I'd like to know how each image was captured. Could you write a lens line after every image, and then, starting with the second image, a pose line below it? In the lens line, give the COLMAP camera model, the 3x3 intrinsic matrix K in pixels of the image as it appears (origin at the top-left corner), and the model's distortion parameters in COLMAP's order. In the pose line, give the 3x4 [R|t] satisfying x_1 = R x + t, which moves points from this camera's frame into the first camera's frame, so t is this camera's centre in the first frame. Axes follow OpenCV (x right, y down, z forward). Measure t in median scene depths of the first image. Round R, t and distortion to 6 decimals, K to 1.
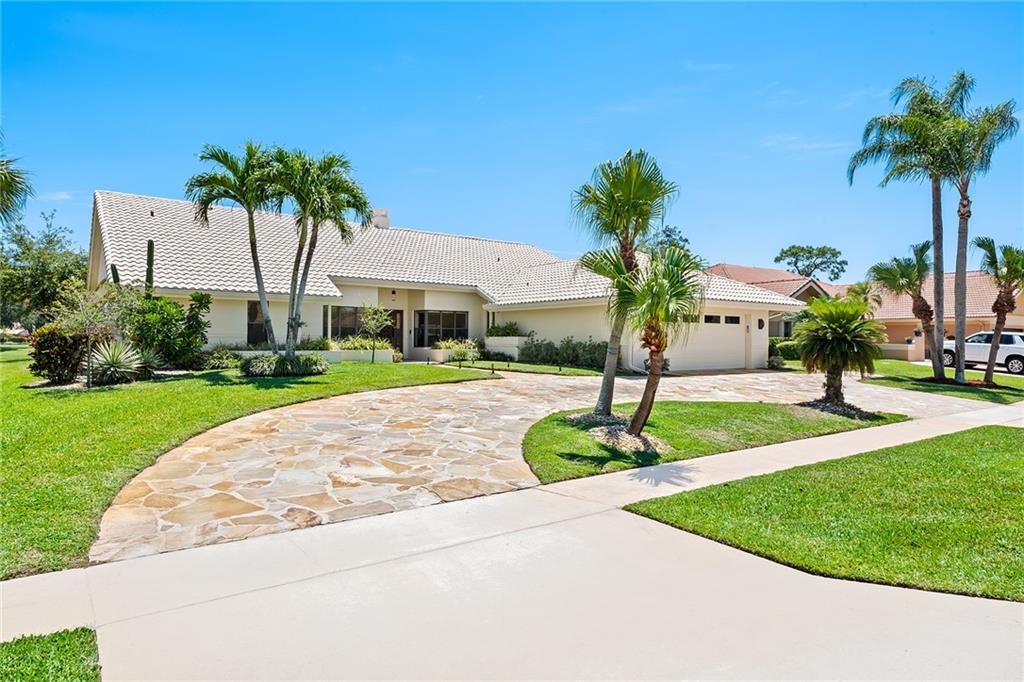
lens RADIAL K [[611.0, 0, 512.0], [0, 611.0, 341.0], [0, 0, 1]] dist [0.015925, -0.000192]
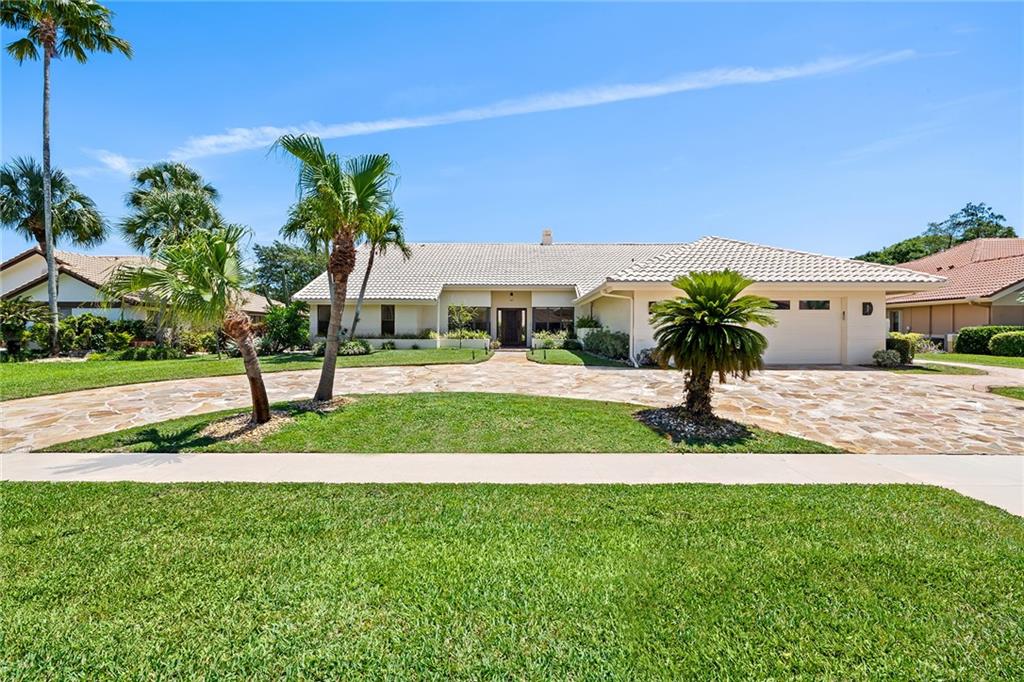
lens RADIAL K [[444.1, 0, 512.0], [0, 444.1, 341.0], [0, 0, 1]] dist [-0.001002, -0.000057]
pose [[0.796791, 0.008498, -0.604195, 0.392632], [0.001037, 0.999880, 0.015431, 0.004697], [0.604254, -0.012922, 0.796687, 0.268640]]
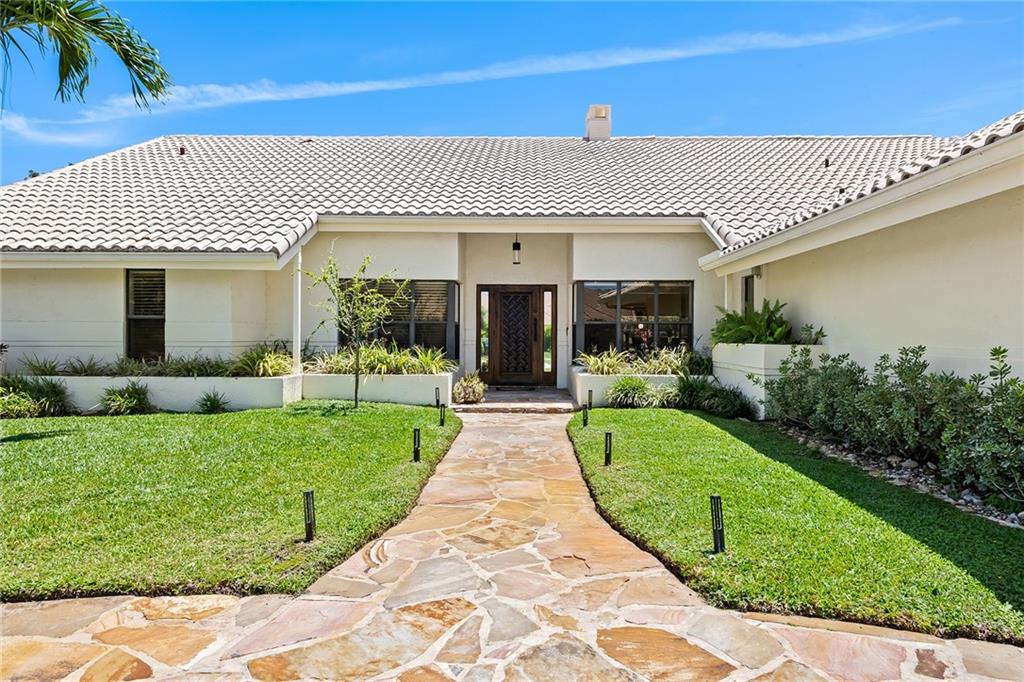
lens RADIAL K [[672.1, 0, 512.0], [0, 672.1, 341.0], [0, 0, 1]] dist [0.042551, -0.000813]
pose [[0.794423, 0.005493, -0.607339, 0.120514], [-0.002706, 0.999981, 0.005505, -0.010855], [0.607358, -0.002730, 0.794423, 0.623320]]
